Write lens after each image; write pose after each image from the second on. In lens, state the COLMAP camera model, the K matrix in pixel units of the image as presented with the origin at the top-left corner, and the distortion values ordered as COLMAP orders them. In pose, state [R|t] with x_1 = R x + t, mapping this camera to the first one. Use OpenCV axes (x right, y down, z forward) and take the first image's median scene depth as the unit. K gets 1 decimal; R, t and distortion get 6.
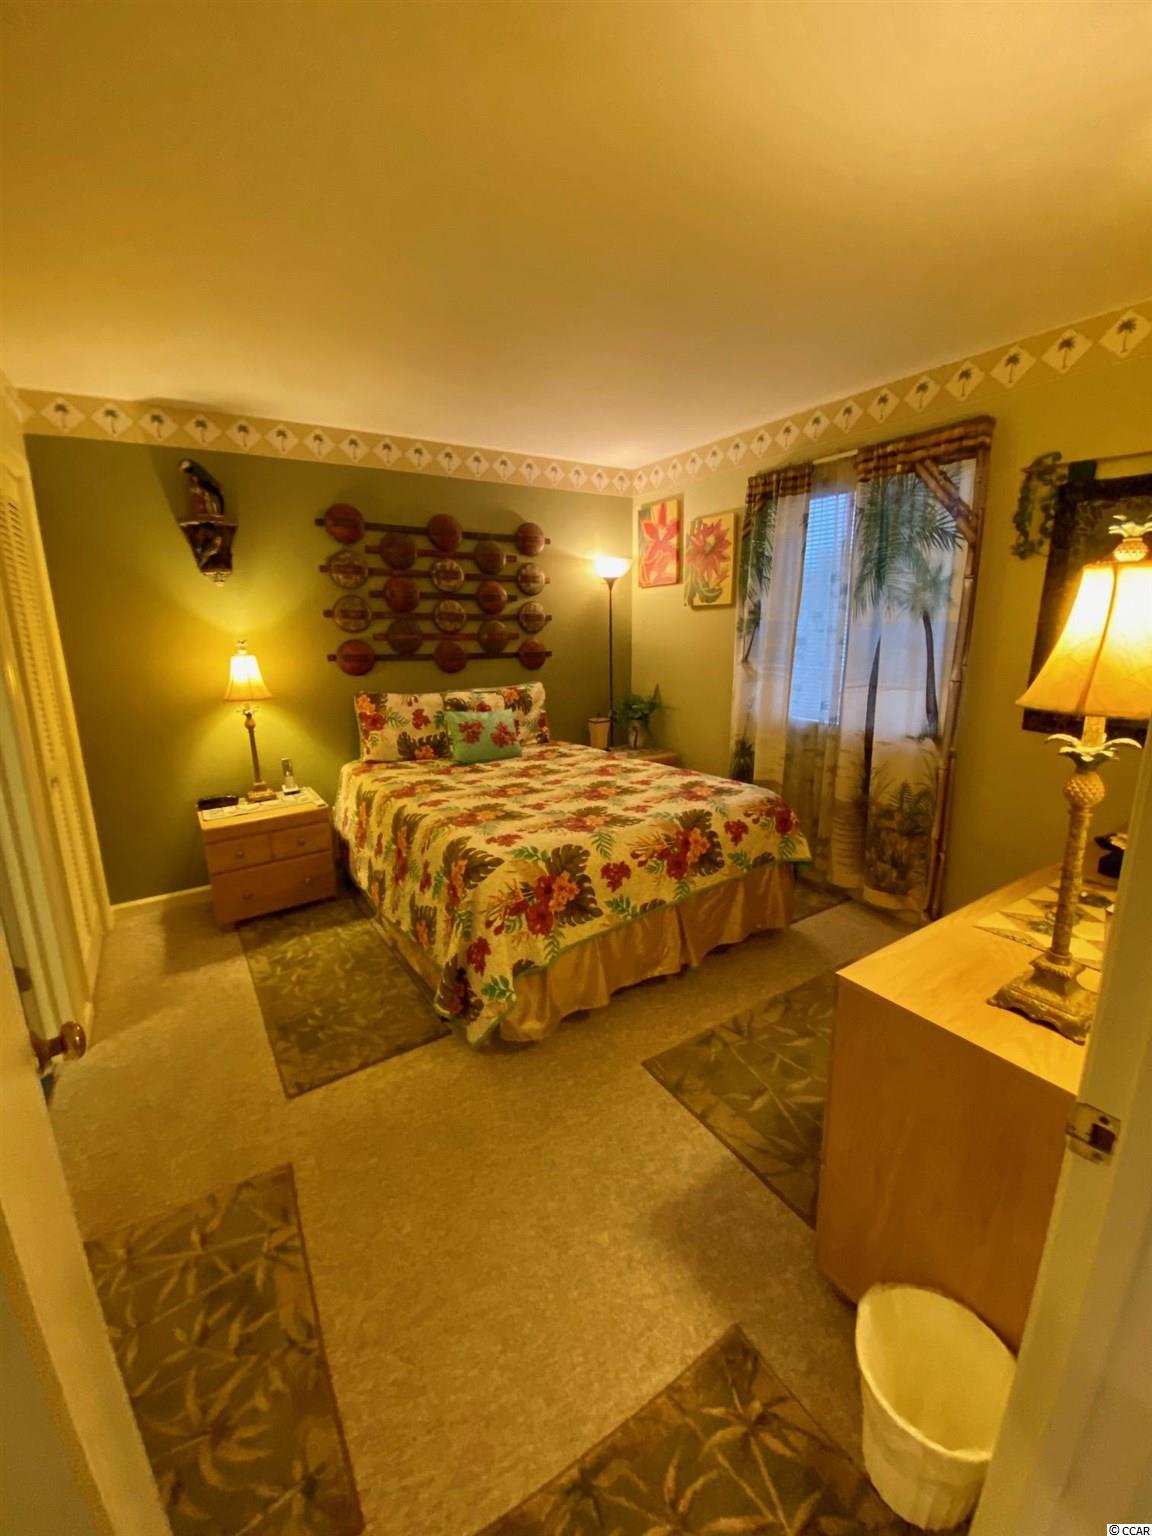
lens RADIAL K [[619.5, 0, 586.7], [0, 619.5, 777.1], [0, 0, 1]] dist [-0.003965, -0.007497]
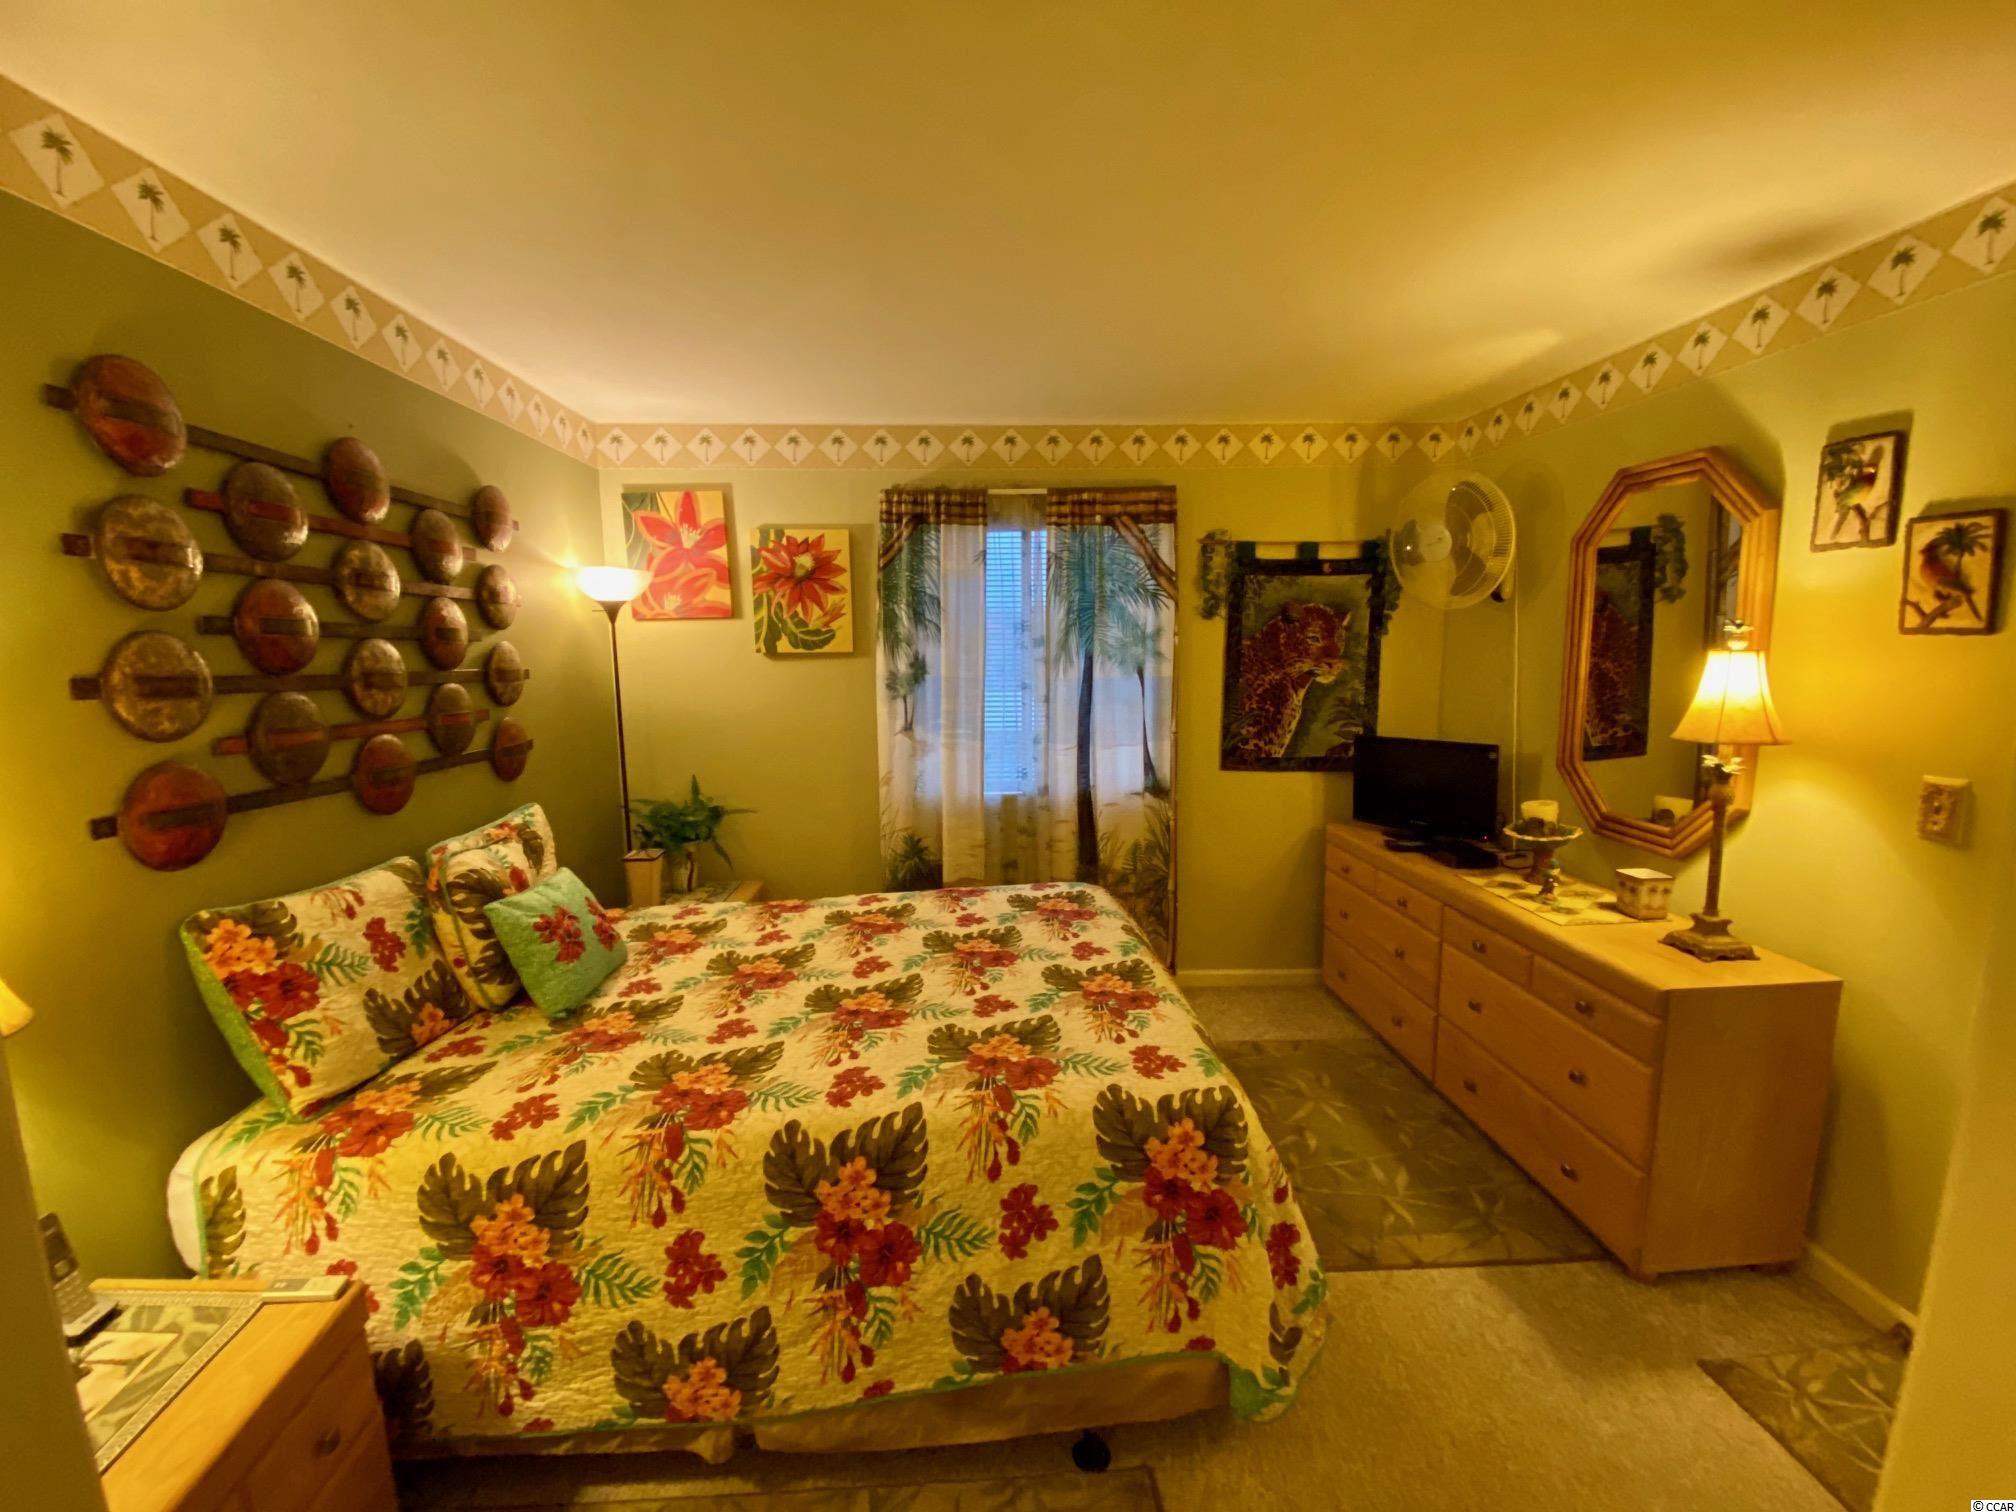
lens RADIAL K [[813.1, 0, 991.2], [0, 813.1, 756.0], [0, 0, 1]] dist [-0.003965, -0.007497]
pose [[0.503290, -0.108882, 0.857230, -0.621975], [0.212506, 0.977160, -0.000649, -0.159054], [-0.837580, 0.182493, 0.514933, 0.503892]]
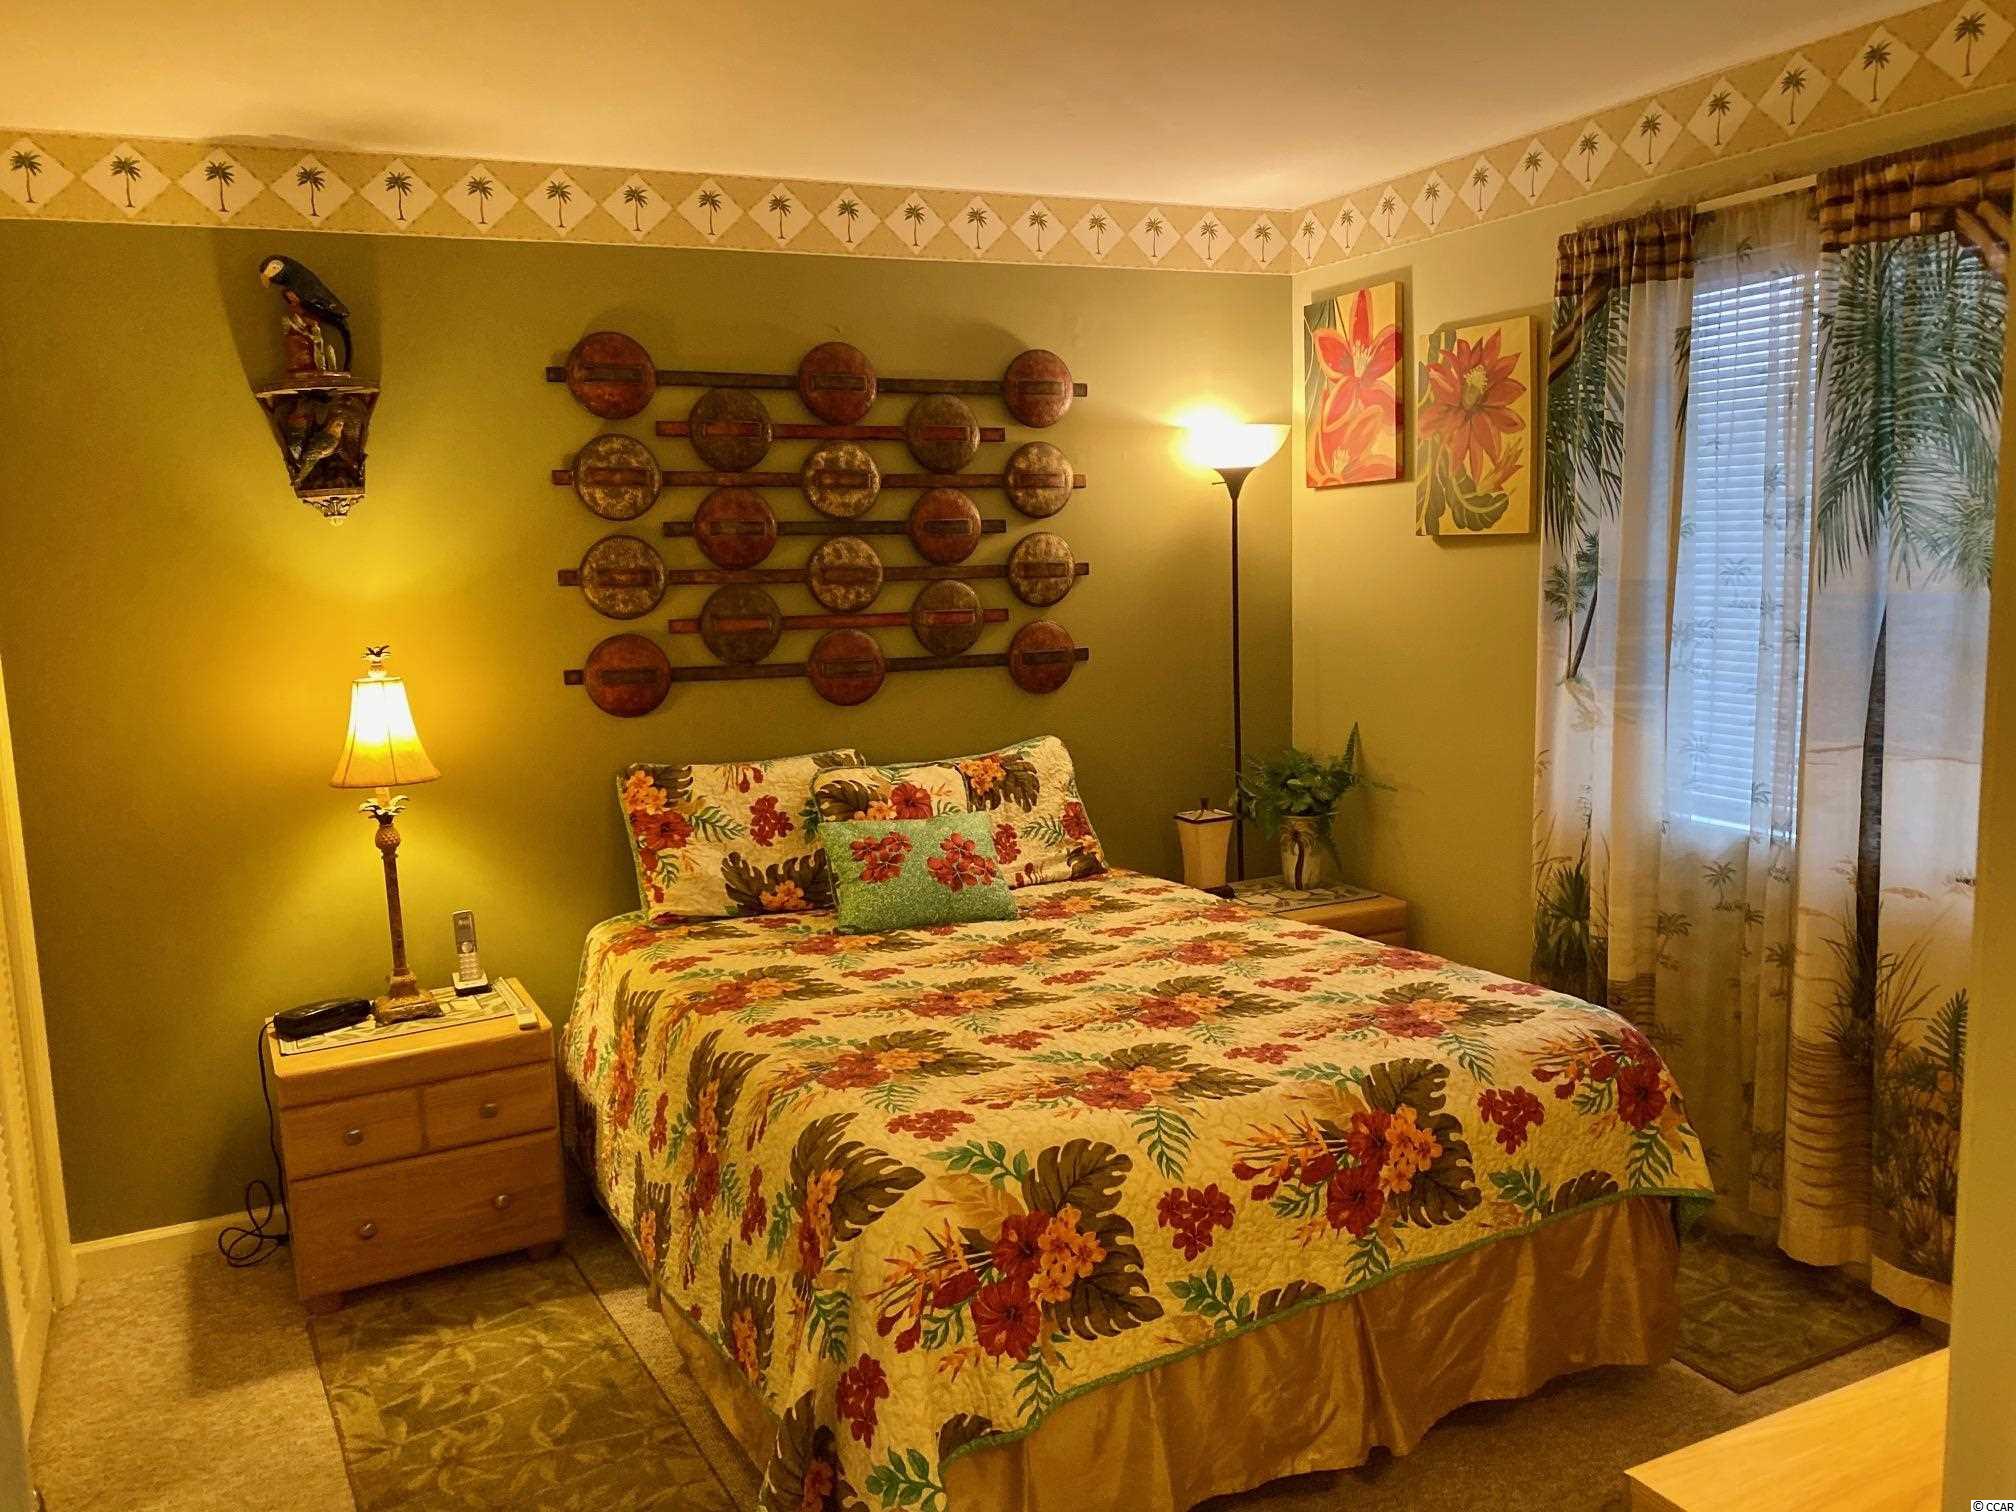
lens RADIAL K [[1632.7, 0, 1025.2], [0, 1632.7, 797.9], [0, 0, 1]] dist [-0.001283, -0.019193]
pose [[0.991759, 0.002002, -0.128102, 0.055964], [-0.012242, 0.996784, -0.079195, -0.026563], [0.127532, 0.080110, 0.988594, -0.093665]]
